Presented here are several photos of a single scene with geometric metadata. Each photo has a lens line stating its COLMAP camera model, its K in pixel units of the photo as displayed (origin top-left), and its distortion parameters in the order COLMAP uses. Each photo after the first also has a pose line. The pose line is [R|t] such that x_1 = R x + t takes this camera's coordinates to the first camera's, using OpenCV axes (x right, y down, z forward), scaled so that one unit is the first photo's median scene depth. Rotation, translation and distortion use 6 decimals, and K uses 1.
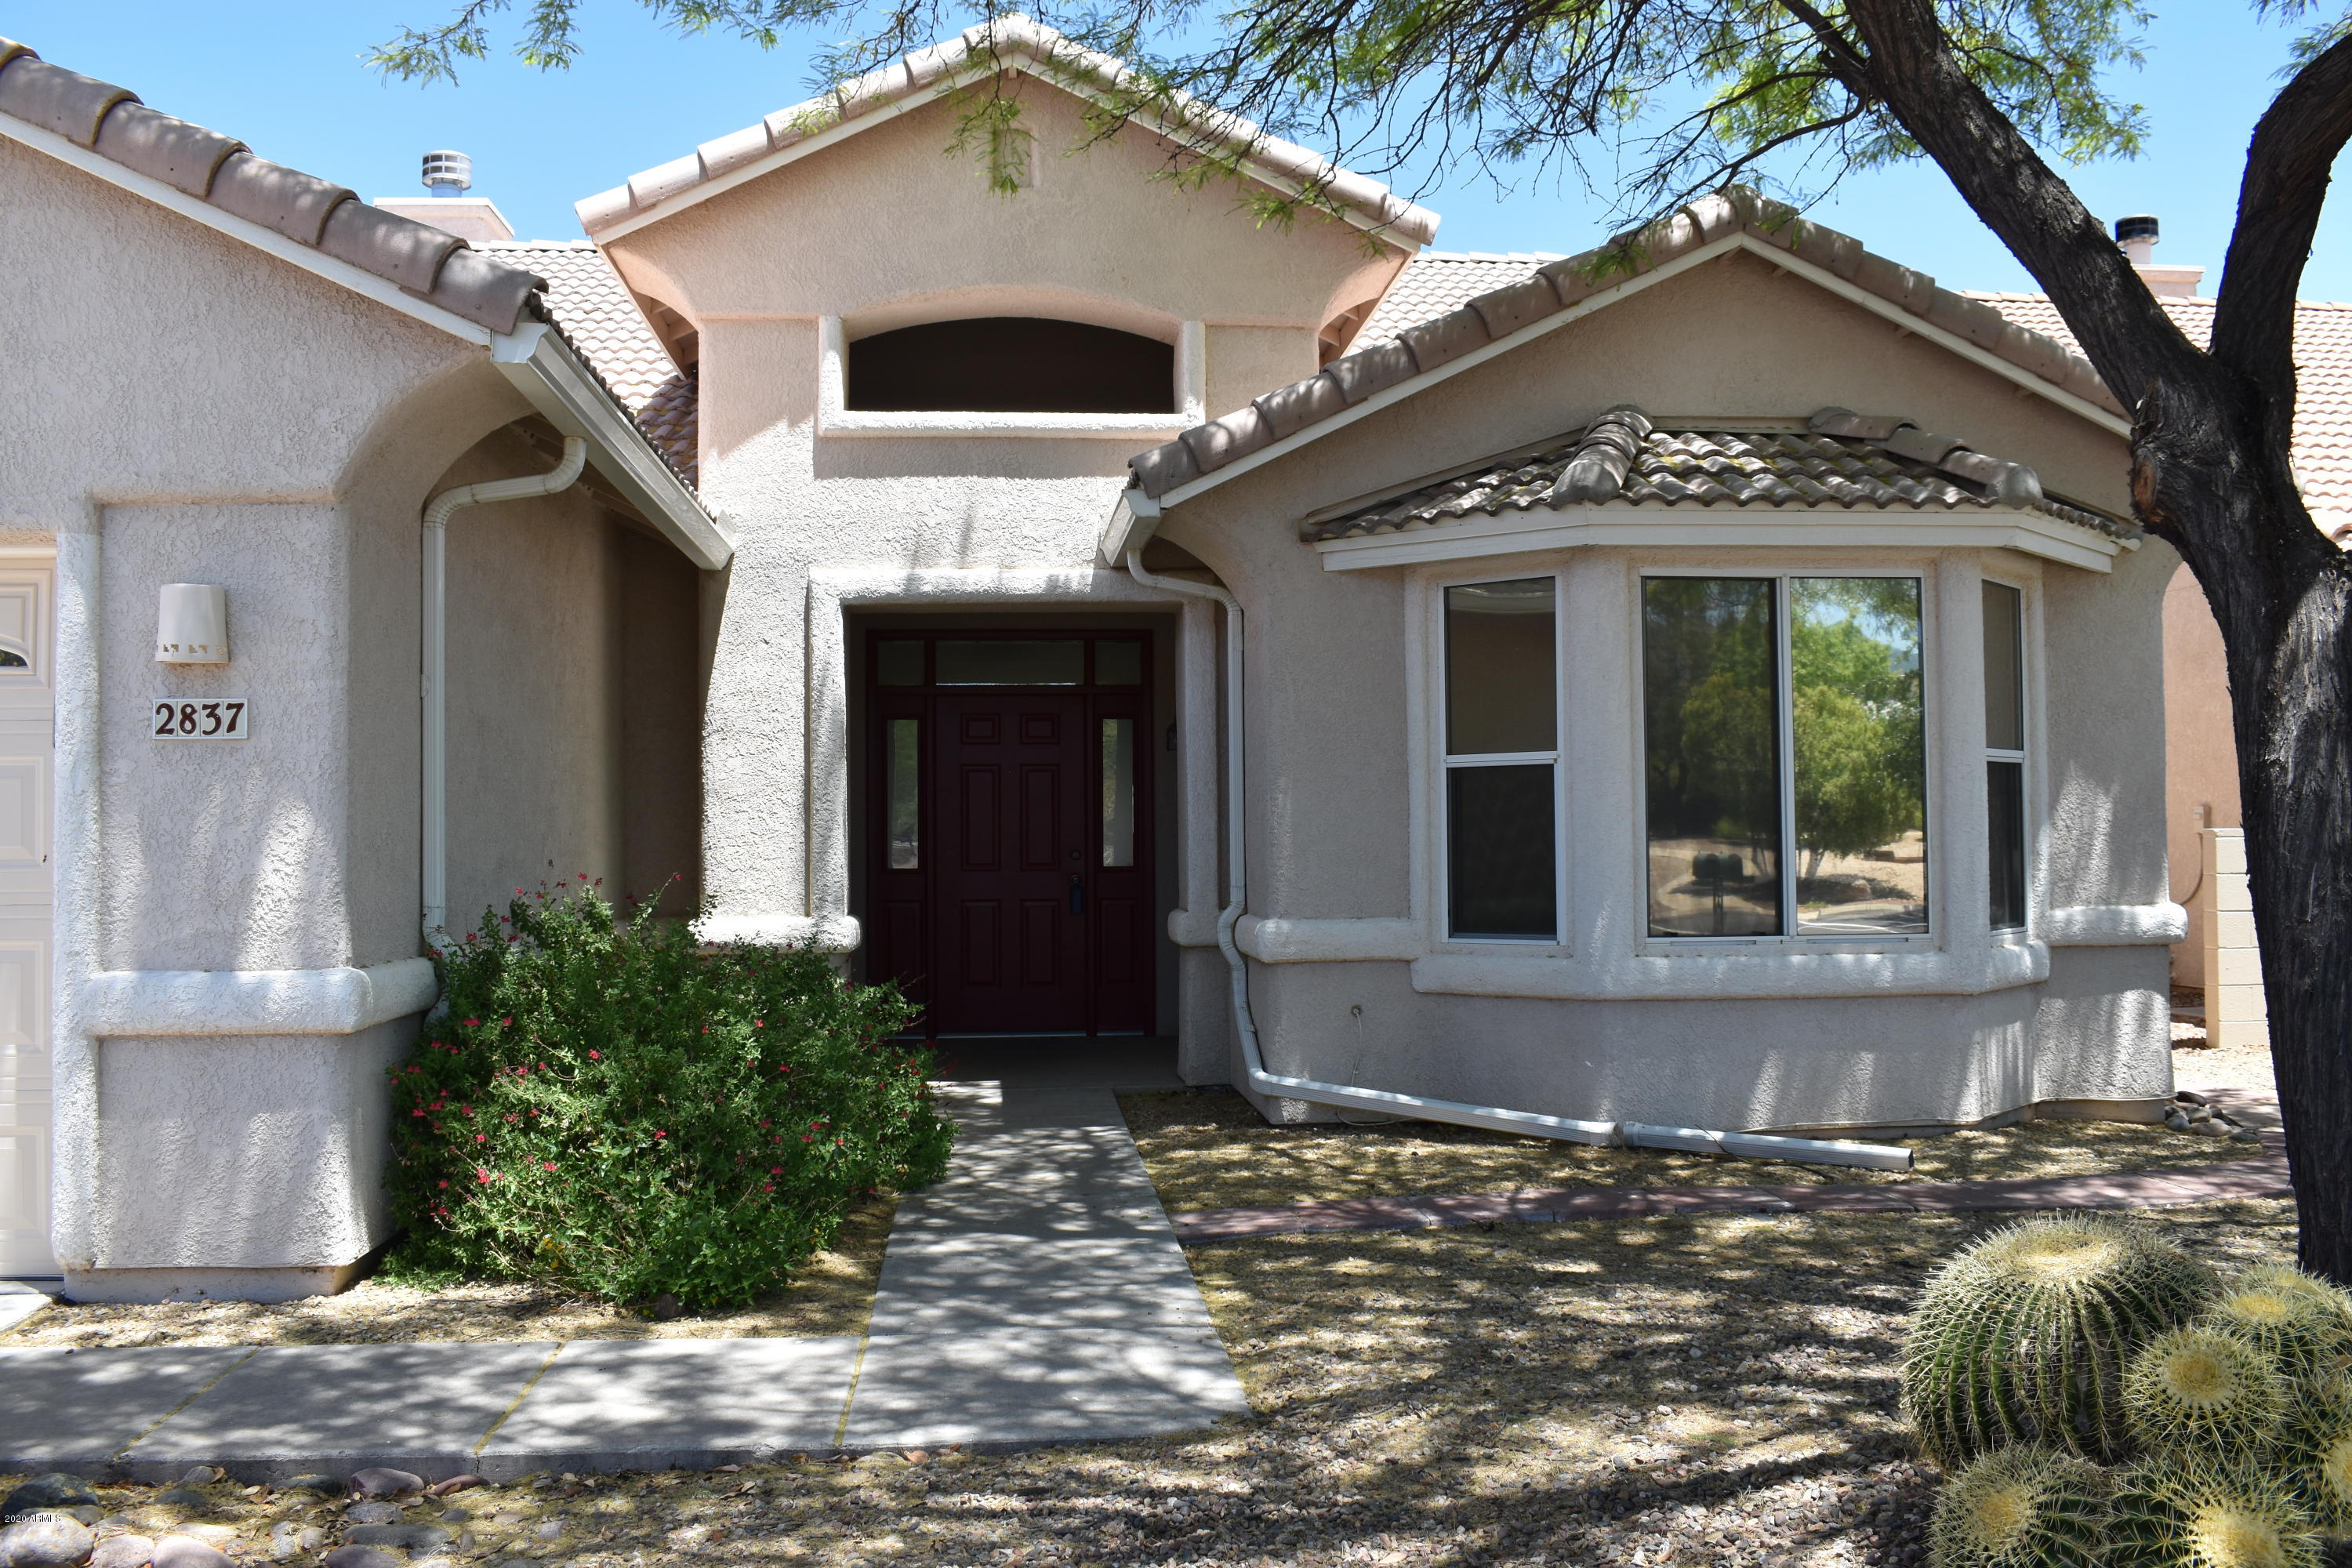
lens RADIAL K [[2110.1, 0, 1174.9], [0, 2110.1, 778.2], [0, 0, 1]] dist [-0.070822, -0.013665]
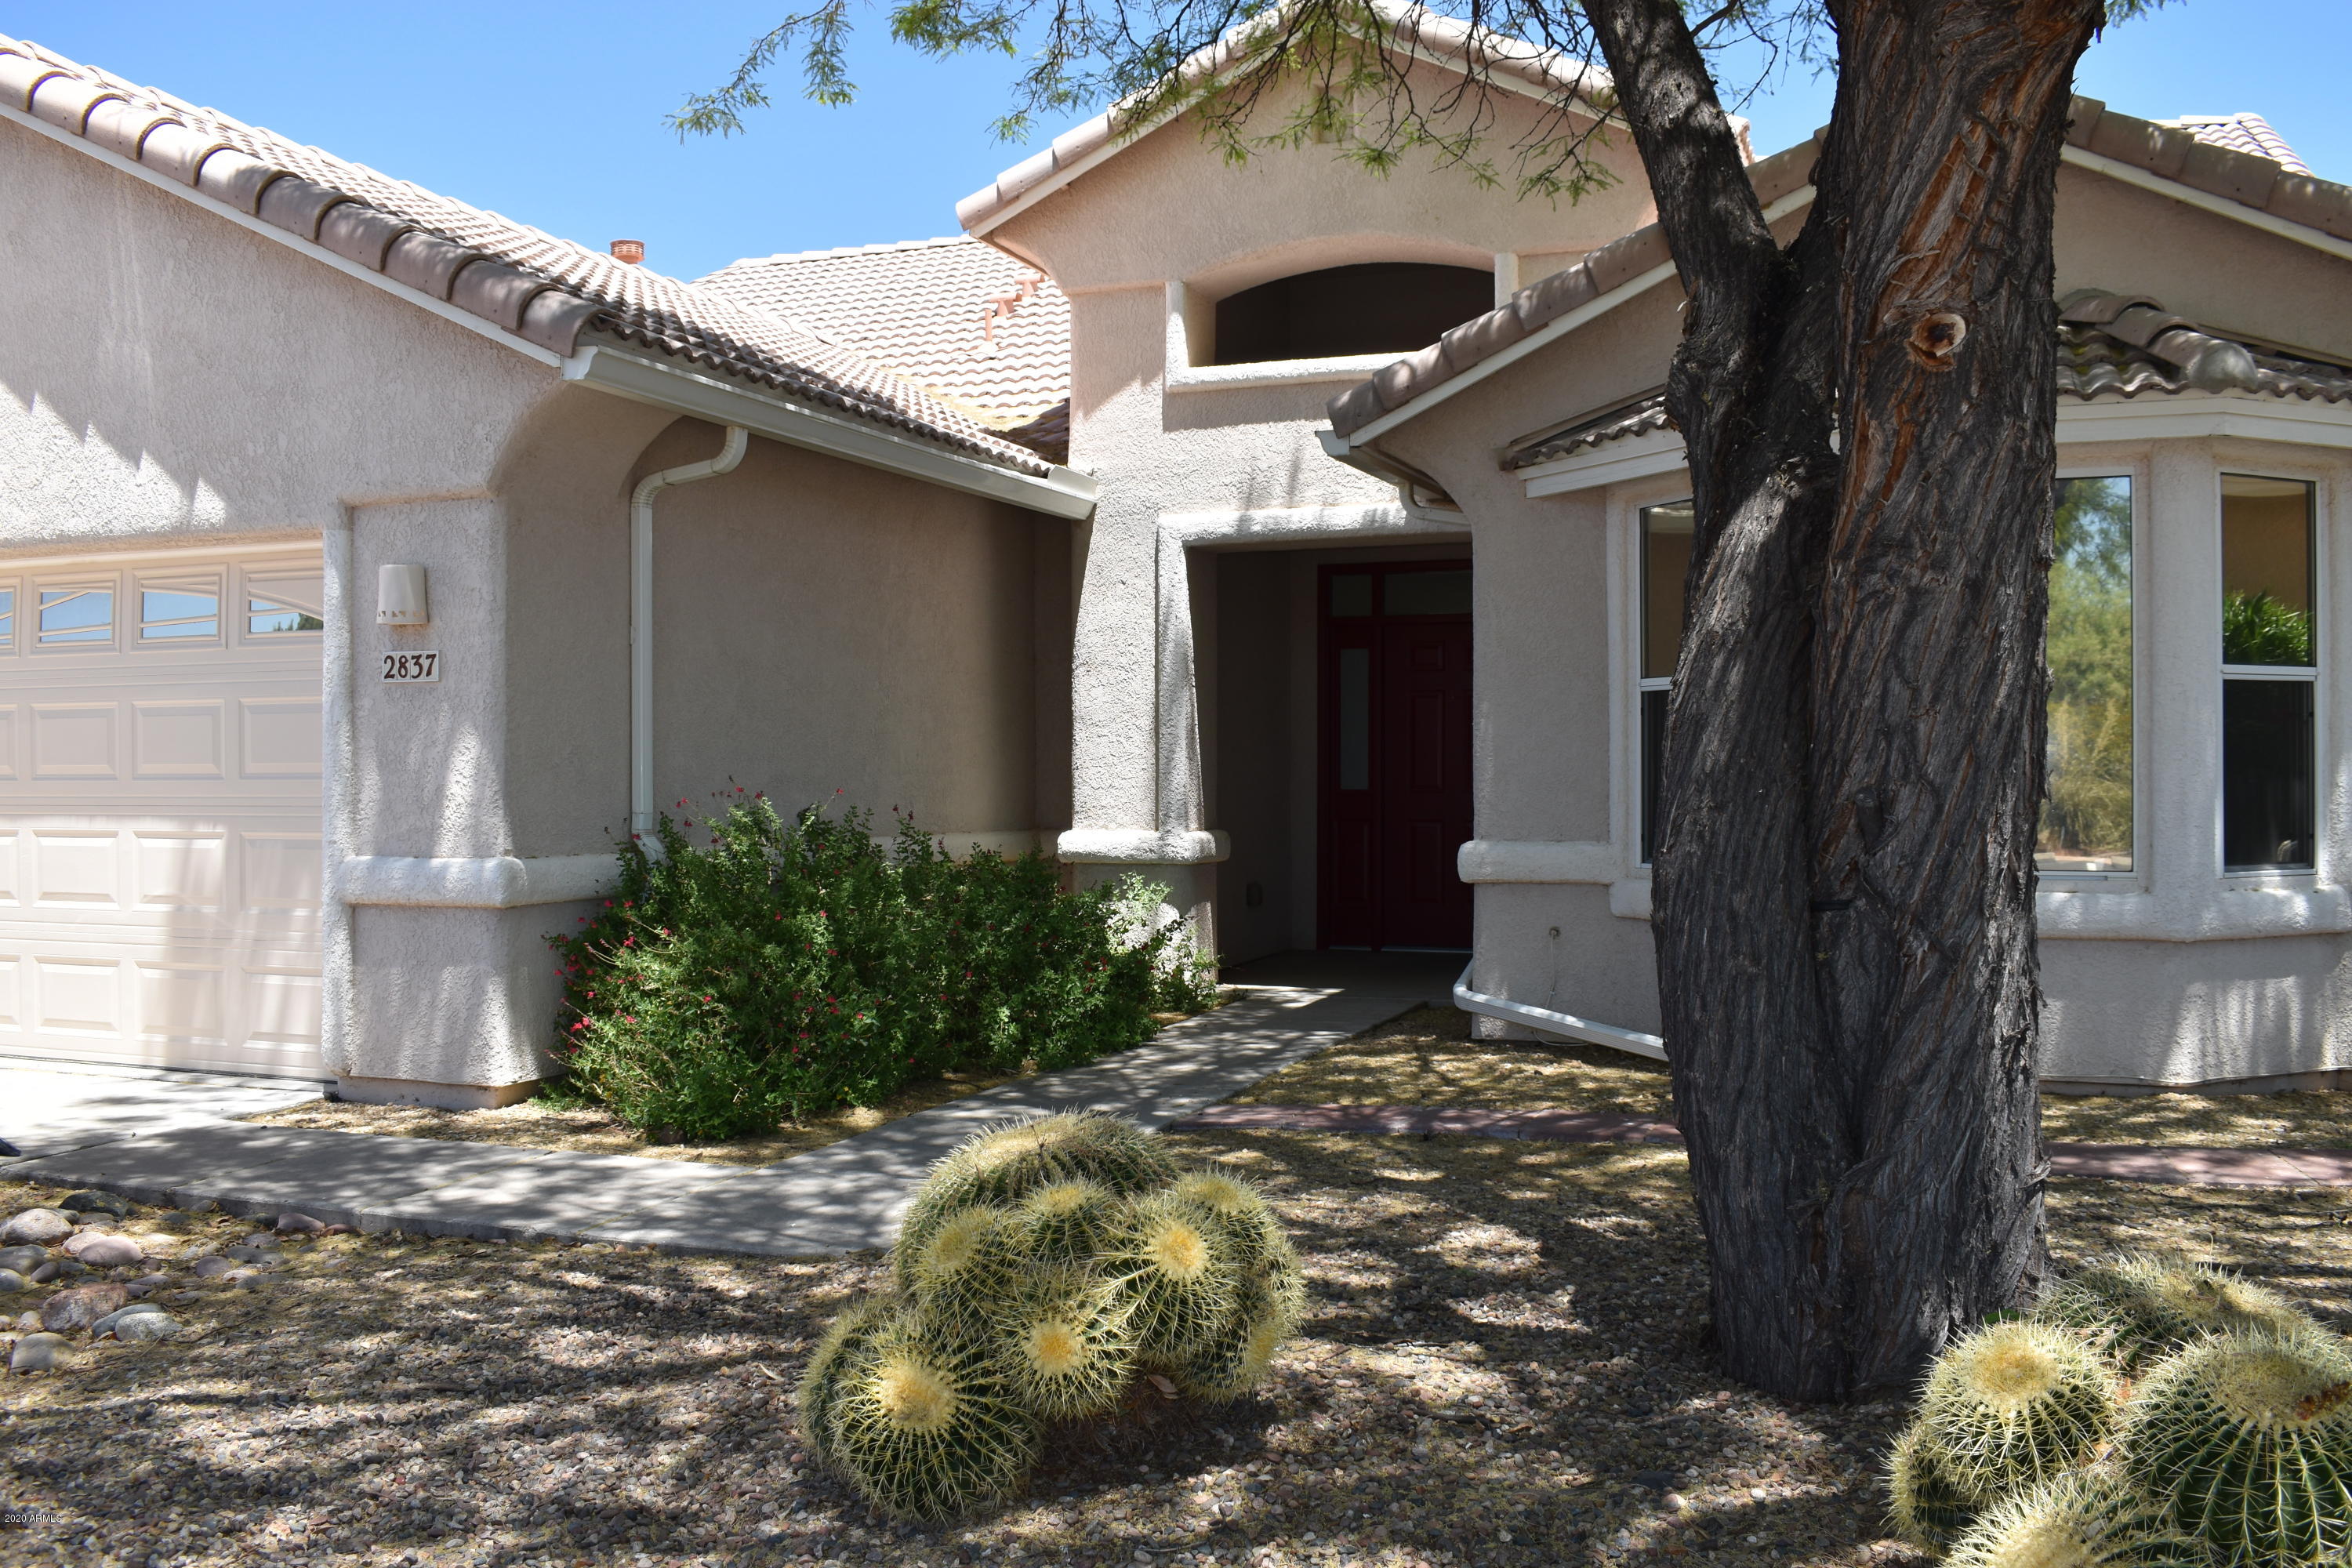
lens RADIAL K [[2110.1, 0, 1178.2], [0, 2110.1, 777.8], [0, 0, 1]] dist [-0.070822, -0.013665]
pose [[0.895736, 0.008579, -0.444503, 0.386300], [0.007436, 0.999385, 0.034272, 0.000199], [0.444524, -0.034004, 0.895121, 0.017702]]
